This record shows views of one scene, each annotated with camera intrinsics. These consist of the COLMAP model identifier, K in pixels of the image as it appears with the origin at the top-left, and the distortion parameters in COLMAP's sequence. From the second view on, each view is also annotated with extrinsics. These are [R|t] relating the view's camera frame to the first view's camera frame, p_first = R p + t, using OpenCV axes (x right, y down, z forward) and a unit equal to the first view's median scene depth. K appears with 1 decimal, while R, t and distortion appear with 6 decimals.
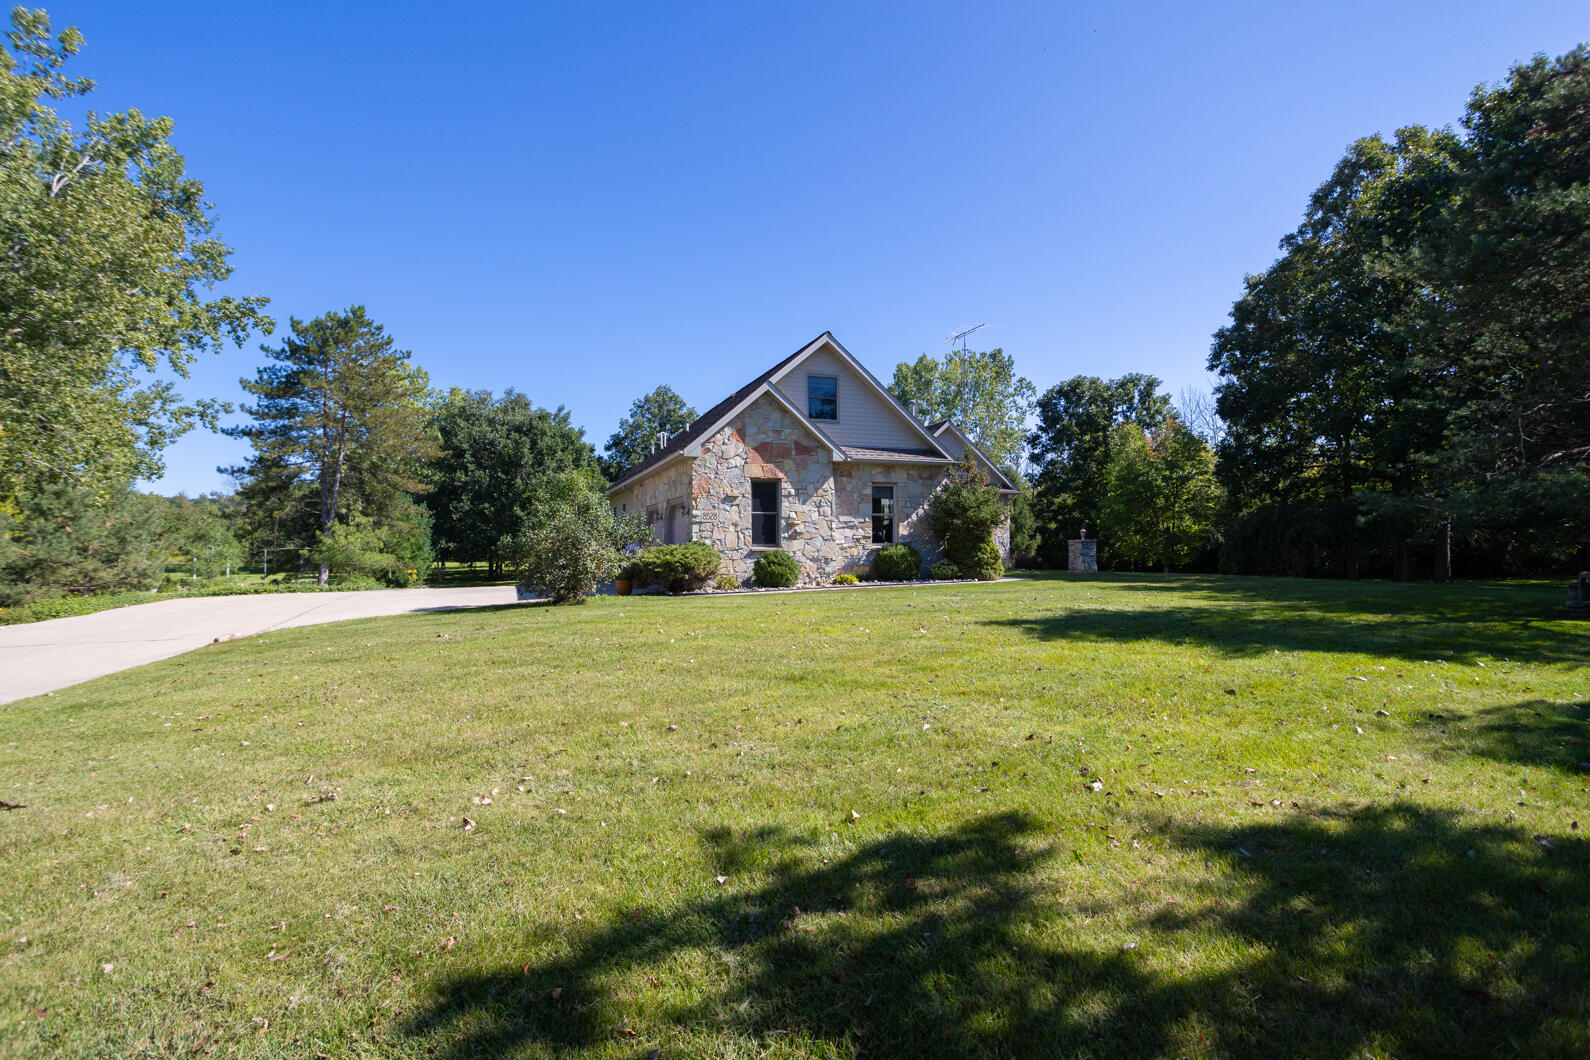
lens RADIAL K [[779.4, 0, 792.5], [0, 779.4, 538.5], [0, 0, 1]] dist [-0.031850, -0.000506]
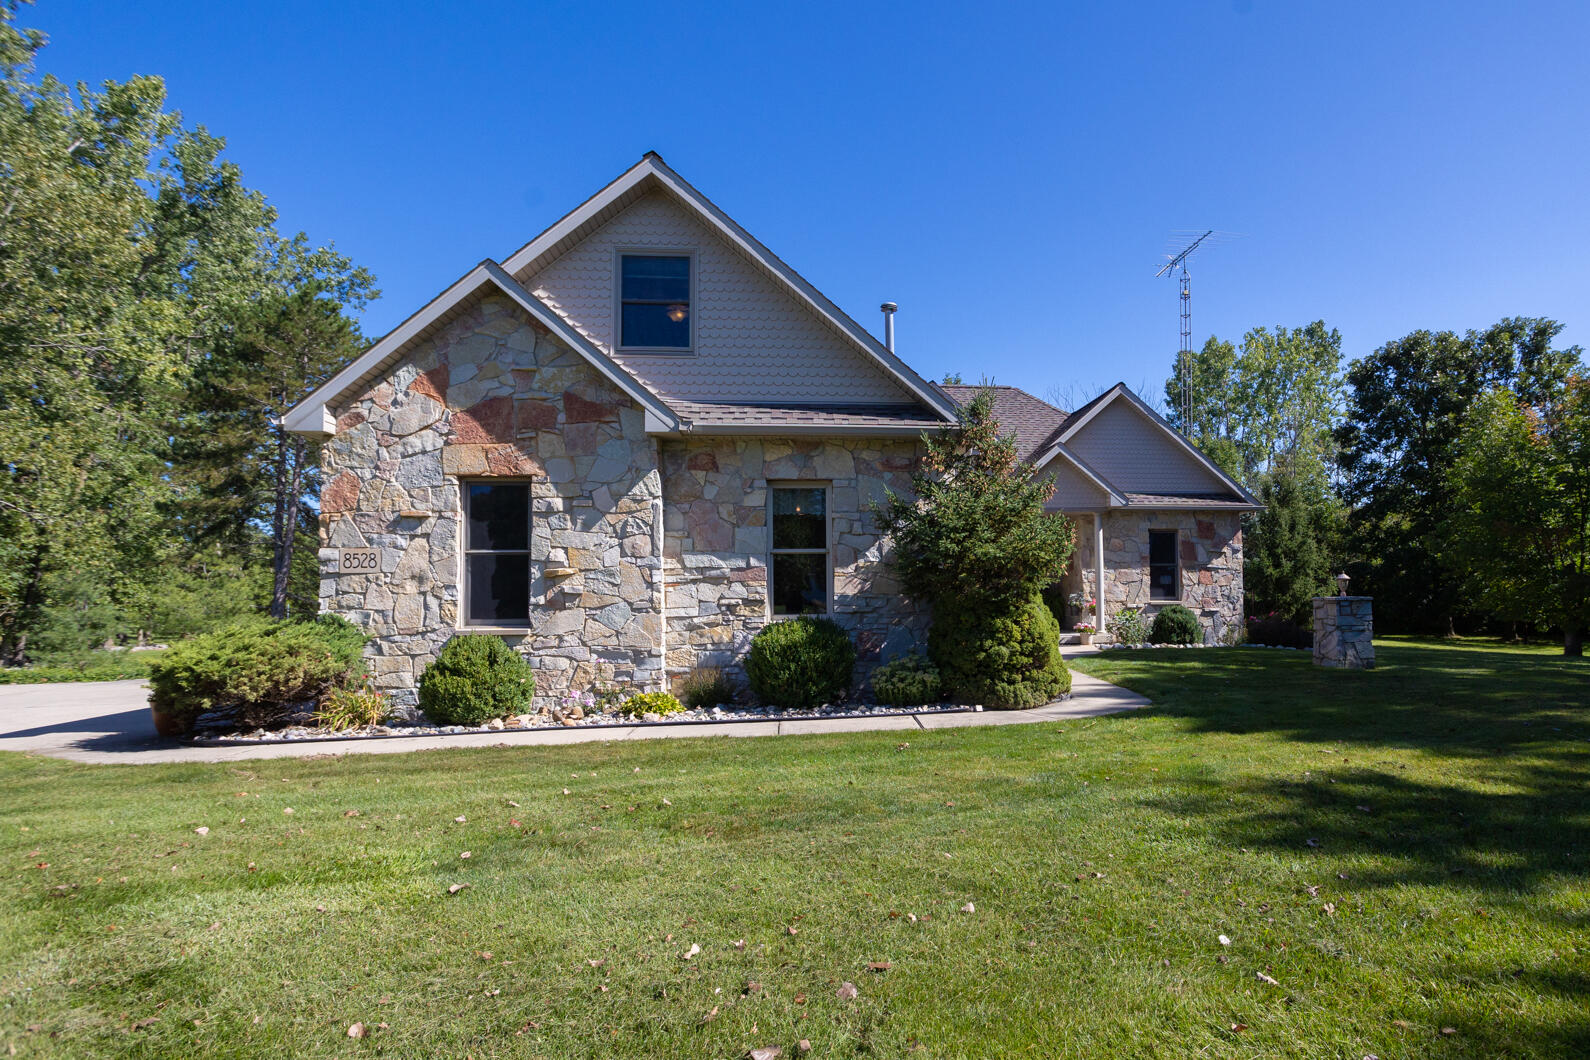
lens RADIAL K [[961.9, 0, 799.9], [0, 961.9, 570.1], [0, 0, 1]] dist [-0.028391, 0.007729]
pose [[0.970413, -0.009626, -0.241258, 0.259847], [0.006660, 0.999892, -0.013105, -0.012730], [0.241358, 0.011111, 0.970372, 0.472821]]
